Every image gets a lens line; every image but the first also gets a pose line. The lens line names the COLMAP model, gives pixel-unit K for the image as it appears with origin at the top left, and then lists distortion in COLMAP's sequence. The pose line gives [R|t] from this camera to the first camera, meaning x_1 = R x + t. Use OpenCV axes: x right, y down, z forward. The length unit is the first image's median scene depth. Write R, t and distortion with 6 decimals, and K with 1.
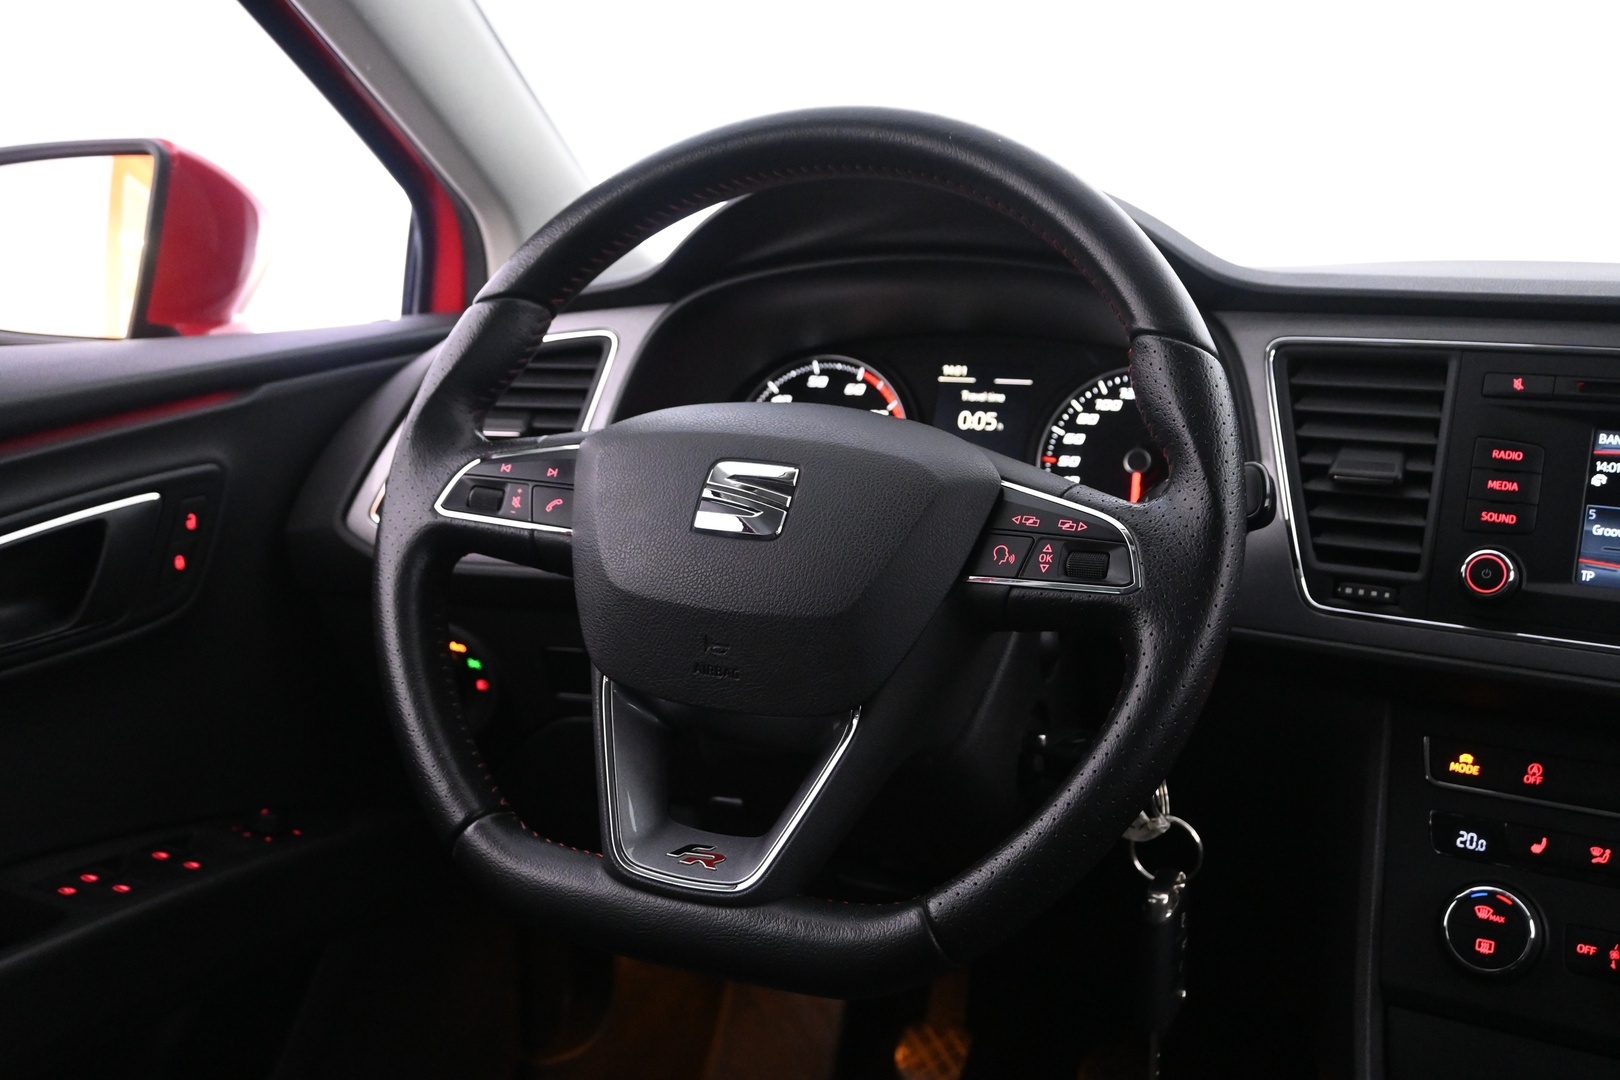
lens RADIAL K [[1607.2, 0, 814.1], [0, 1607.2, 530.7], [0, 0, 1]] dist [-0.008000, 0.000000]
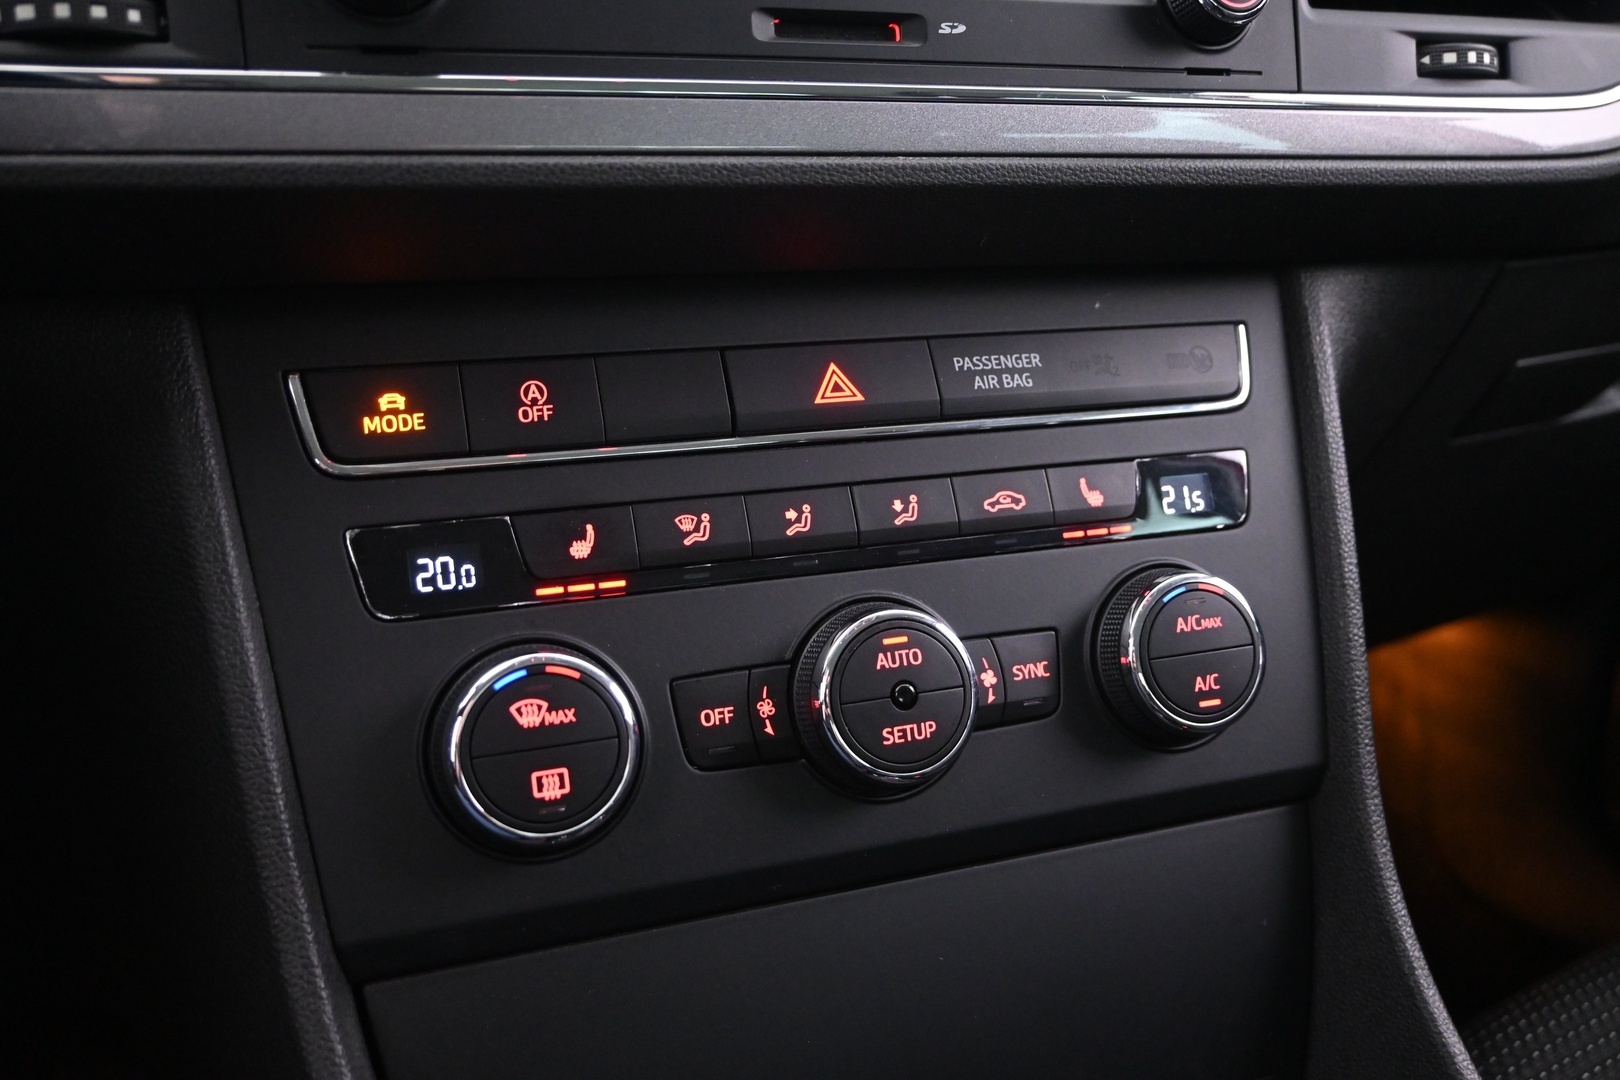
lens RADIAL K [[1396.8, 0, 810.1], [0, 1396.8, 546.9], [0, 0, 1]] dist [-0.005531, -0.004421]
pose [[0.624782, -0.244146, 0.741647, 0.182830], [0.138699, 0.969453, 0.202295, 0.121163], [-0.768381, -0.023525, 0.639560, 0.672244]]
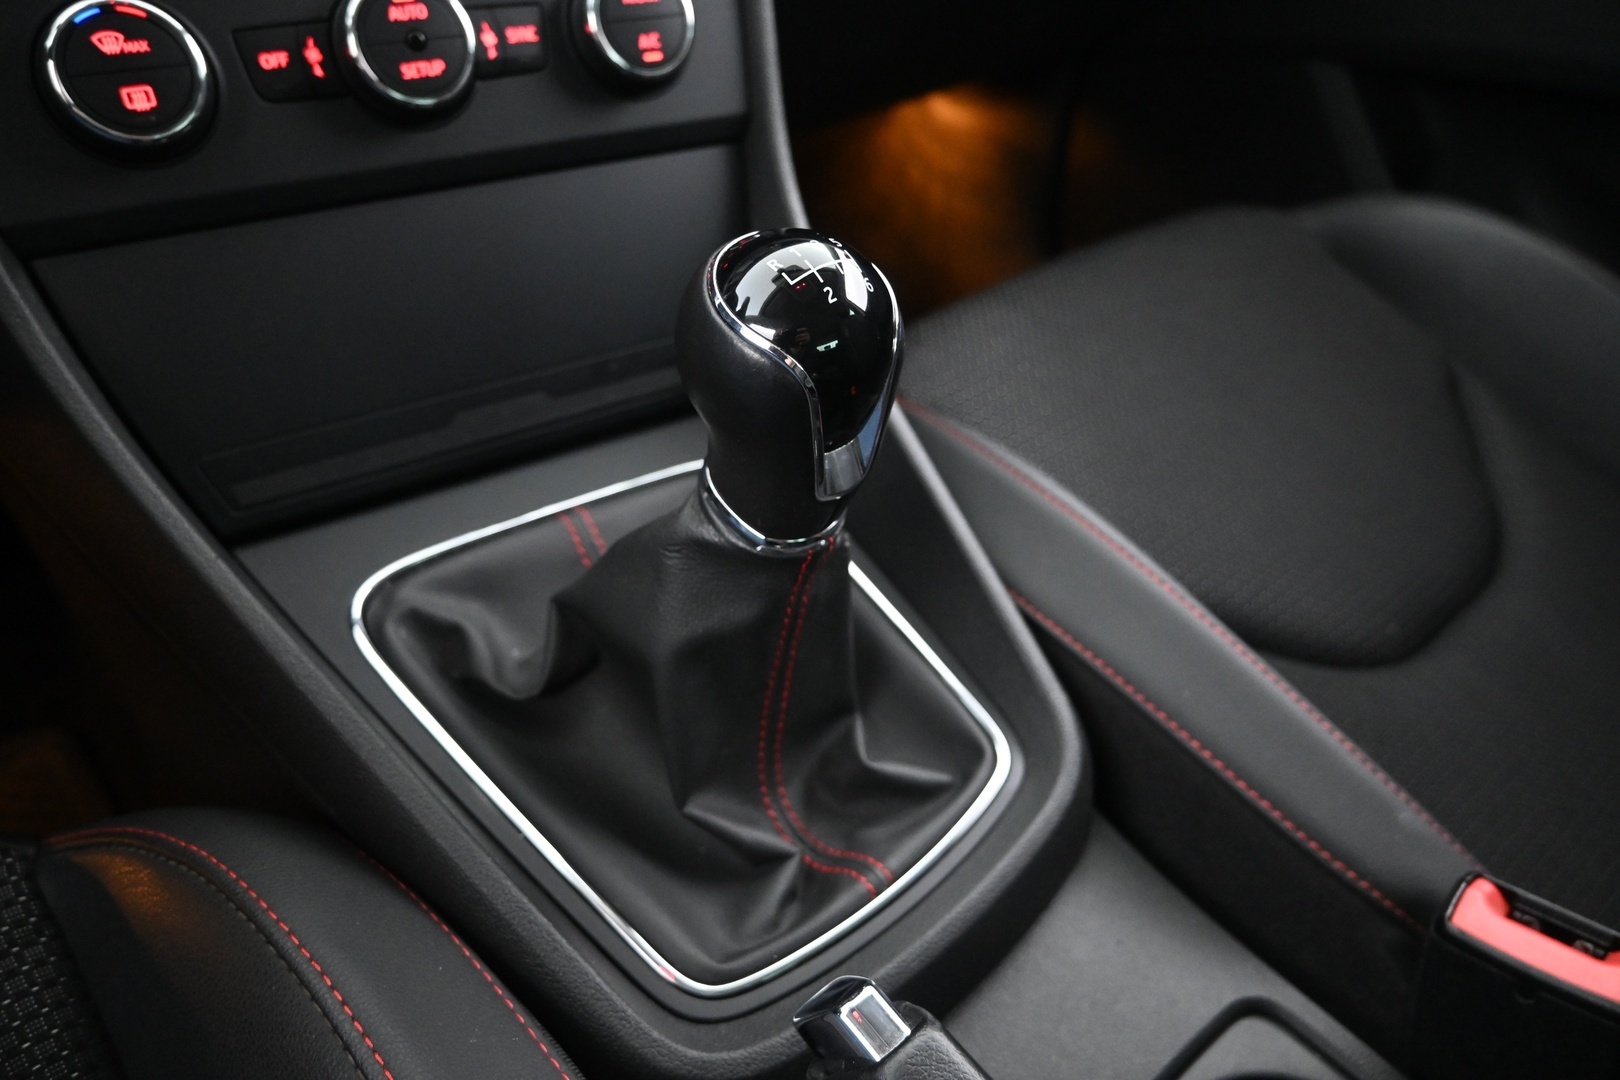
lens RADIAL K [[1106.3, 0, 811.9], [0, 1106.3, 533.0], [0, 0, 1]] dist [-0.000049, -0.003460]
pose [[0.427816, -0.545352, 0.720808, 0.125827], [0.121448, 0.824924, 0.552043, 0.187254], [-0.895670, -0.148632, 0.419147, 0.545220]]
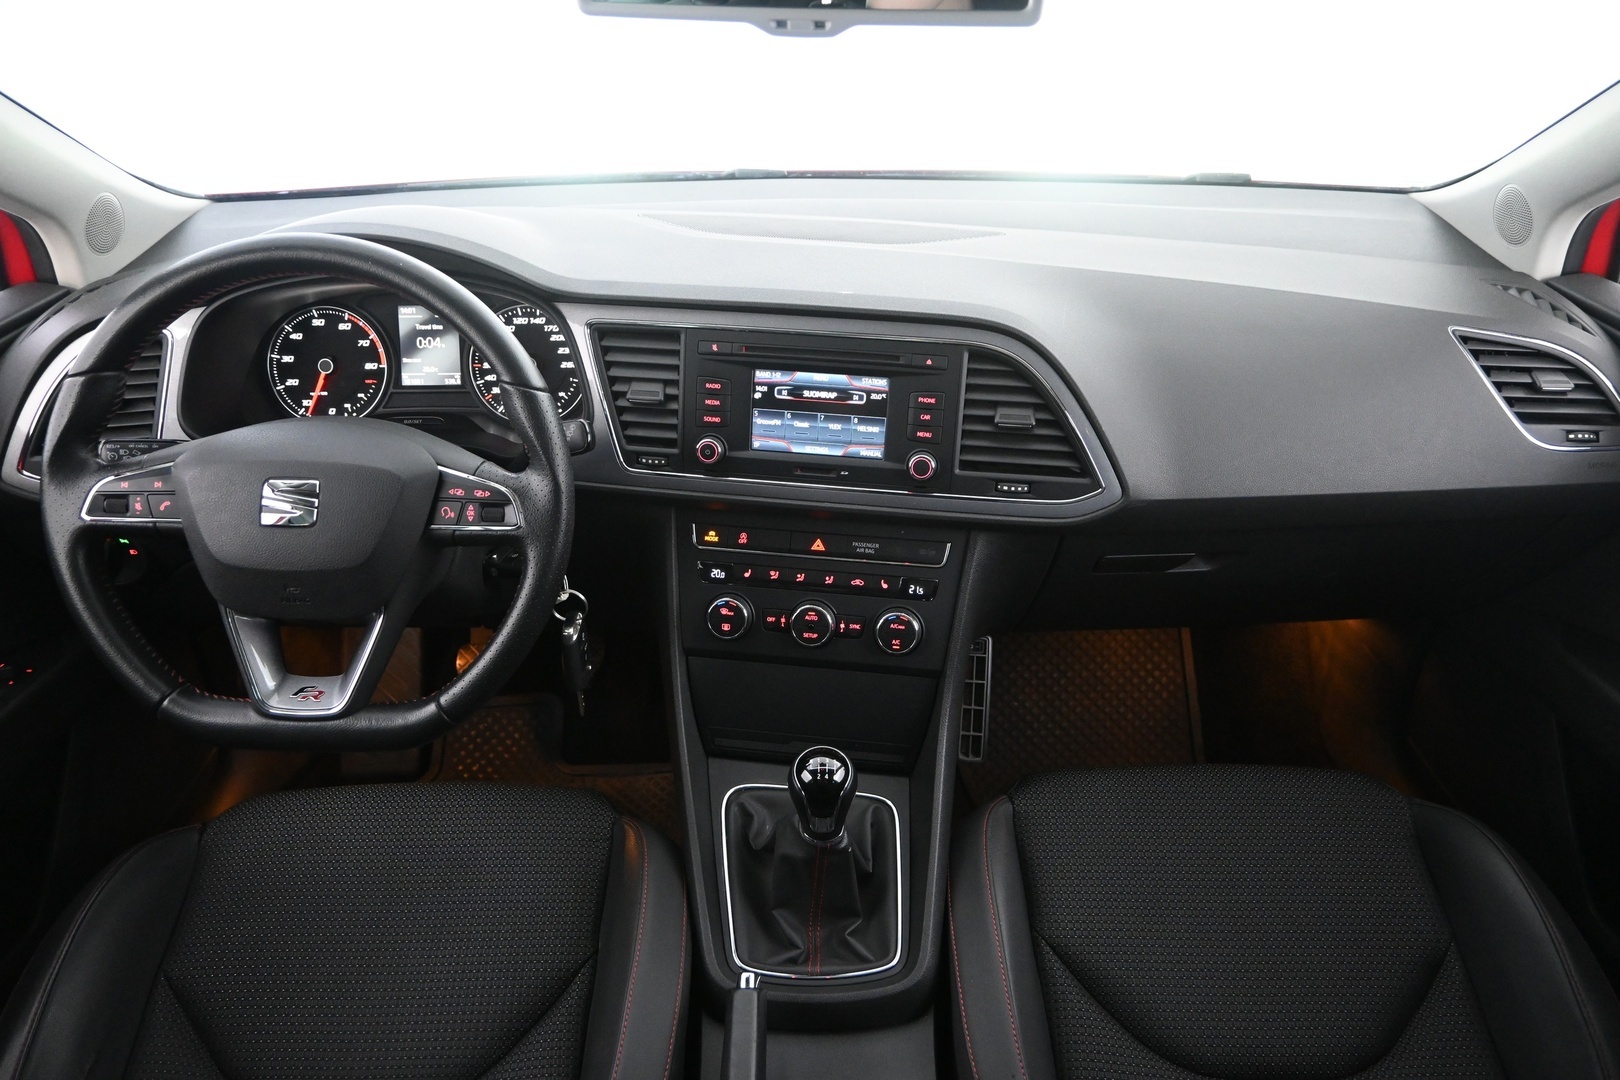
lens RADIAL K [[1106.3, 0, 811.4], [0, 1106.3, 530.7], [0, 0, 1]] dist [-0.000049, -0.003460]
pose [[0.924333, -0.196993, 0.326807, 0.075270], [0.076787, 0.934944, 0.346386, -0.332654], [-0.373782, -0.295081, 0.879326, -0.252825]]
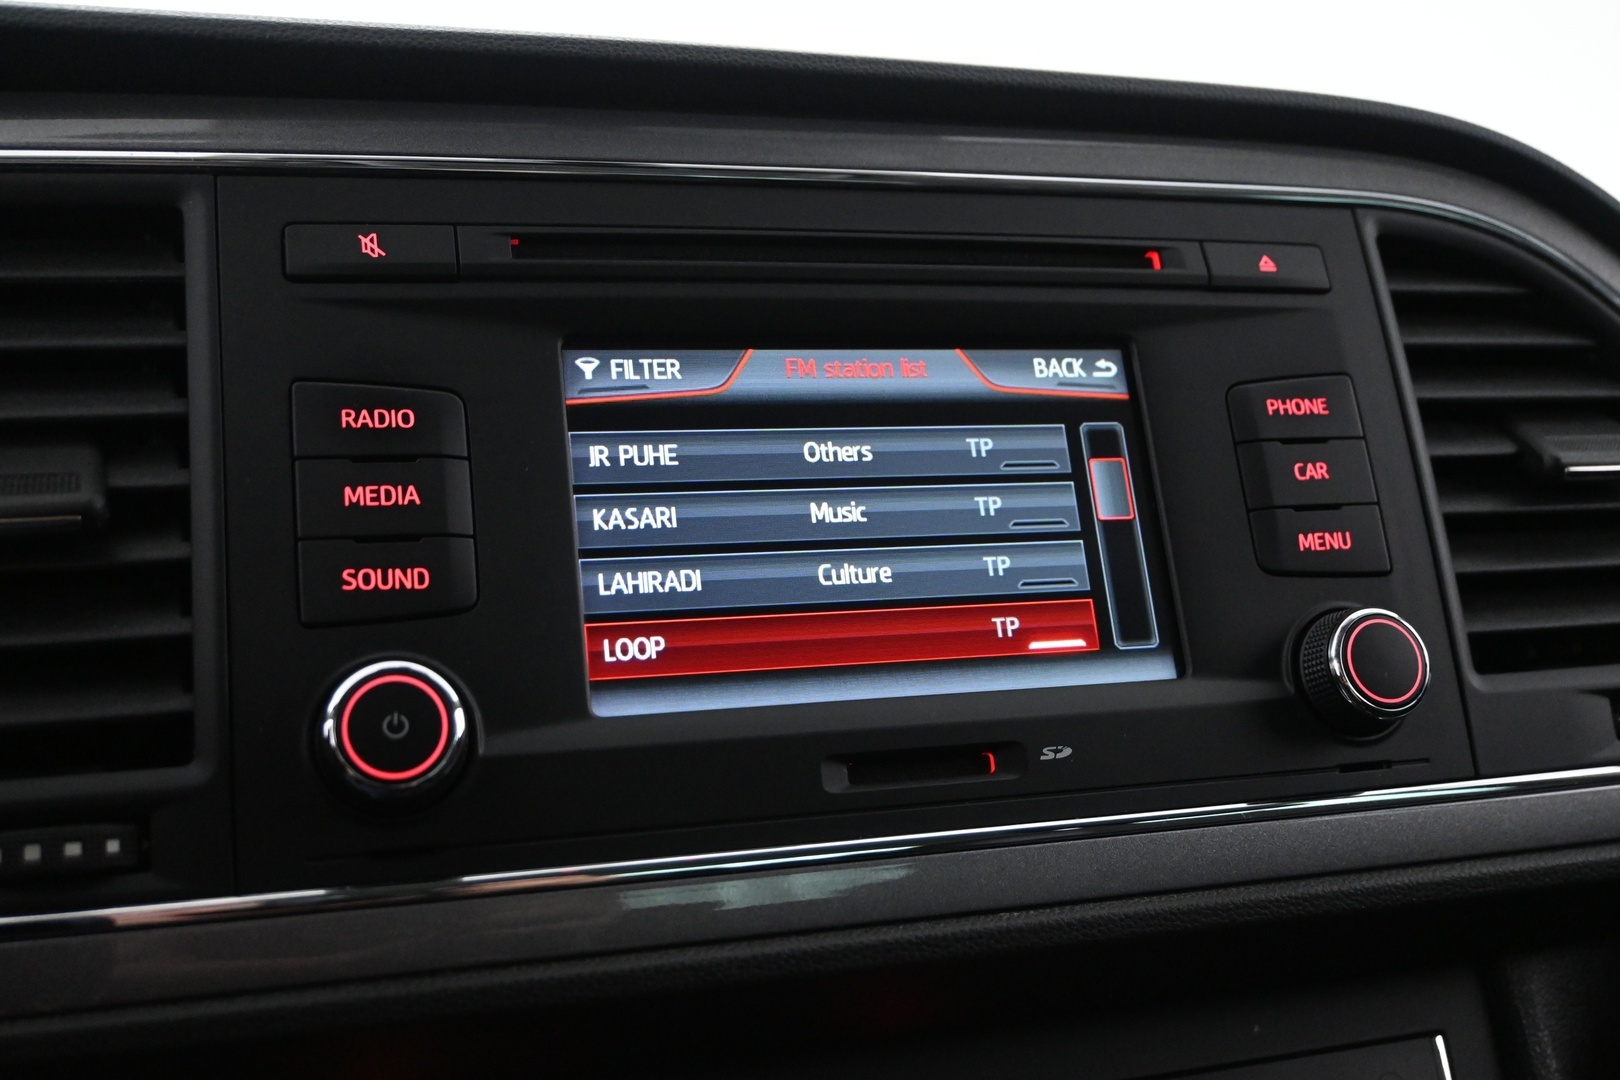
lens RADIAL K [[1607.2, 0, 809.5], [0, 1607.2, 543.2], [0, 0, 1]] dist [-0.008000, 0.000000]
pose [[0.667186, -0.062838, 0.742236, 0.212870], [0.173626, 0.982108, -0.072925, 0.028174], [-0.724373, 0.177526, 0.666159, 0.672616]]
